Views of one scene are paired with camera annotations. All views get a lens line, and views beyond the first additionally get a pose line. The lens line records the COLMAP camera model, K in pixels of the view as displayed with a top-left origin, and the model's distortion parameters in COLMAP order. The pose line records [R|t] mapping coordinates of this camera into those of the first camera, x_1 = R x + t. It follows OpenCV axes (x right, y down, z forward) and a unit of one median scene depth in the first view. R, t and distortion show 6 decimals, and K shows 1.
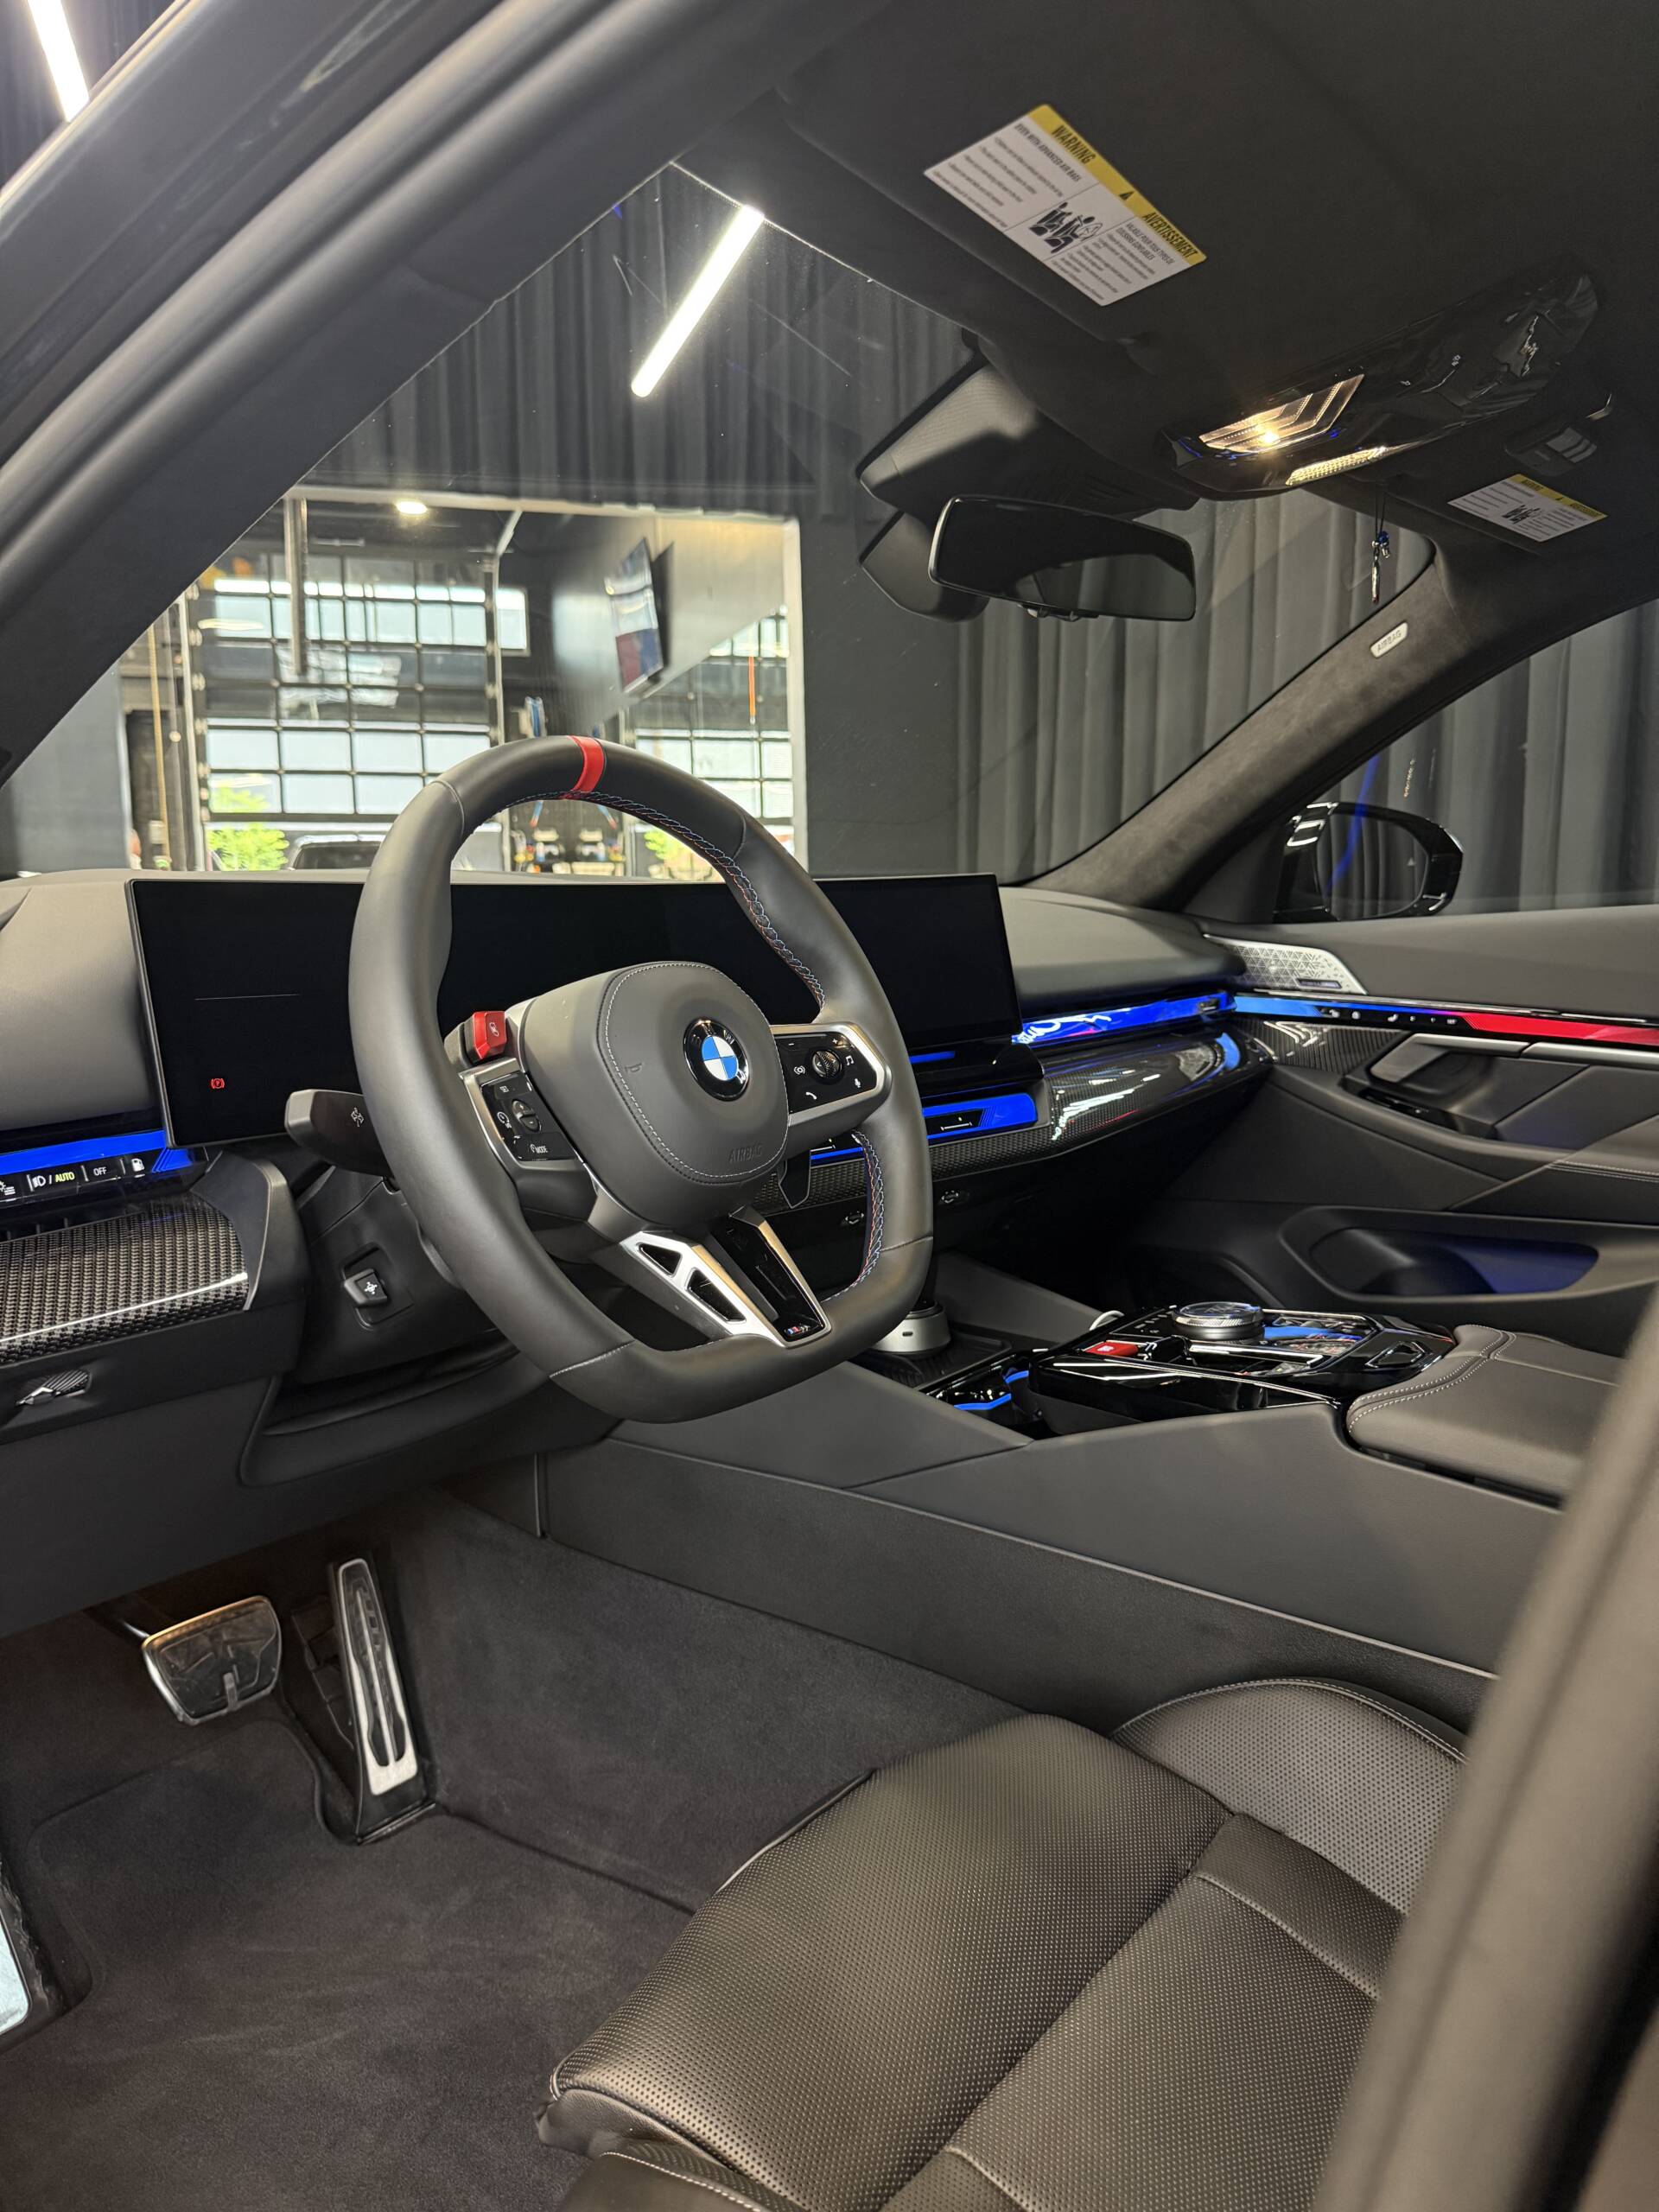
lens RADIAL K [[1549.2, 0, 822.8], [0, 1549.2, 1096.8], [0, 0, 1]] dist [0.043541, -0.056769]
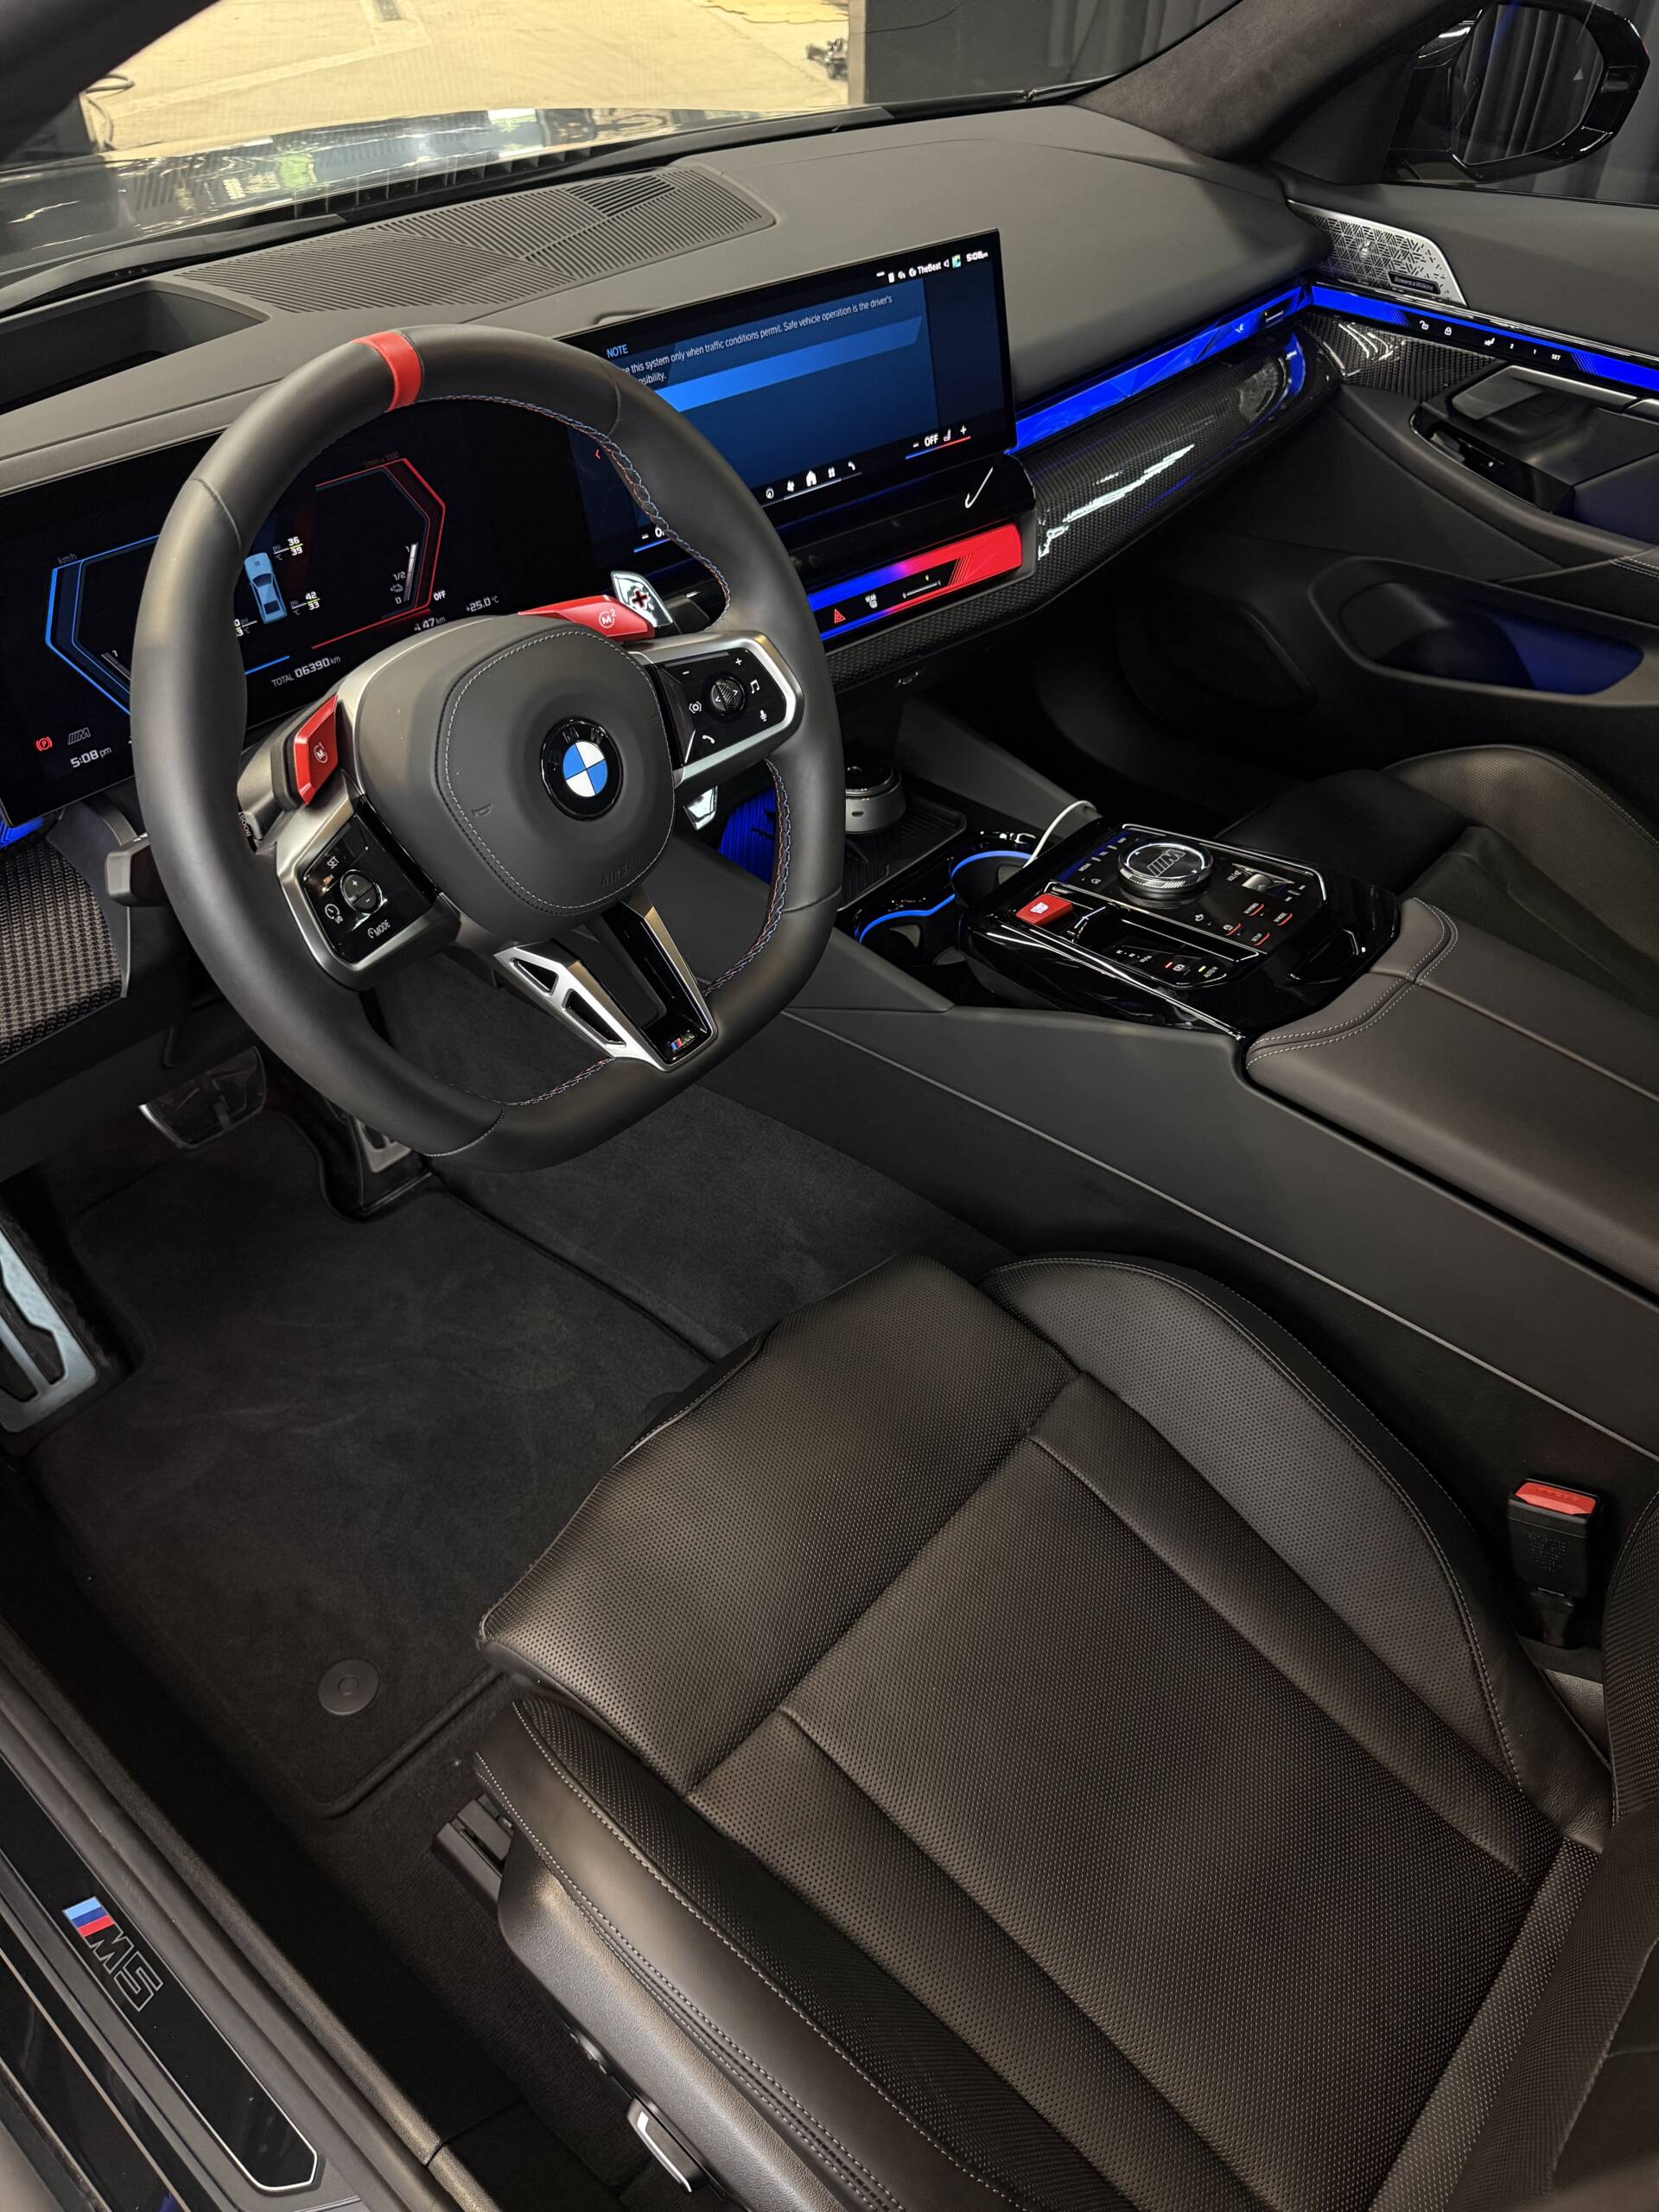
lens RADIAL K [[1549.2, 0, 839.1], [0, 1549.2, 1105.9], [0, 0, 1]] dist [0.043541, -0.056769]
pose [[0.999216, 0.038395, -0.009692, 0.063369], [-0.026788, 0.835639, 0.548626, -0.237891], [0.029163, -0.547936, 0.836012, 0.101871]]
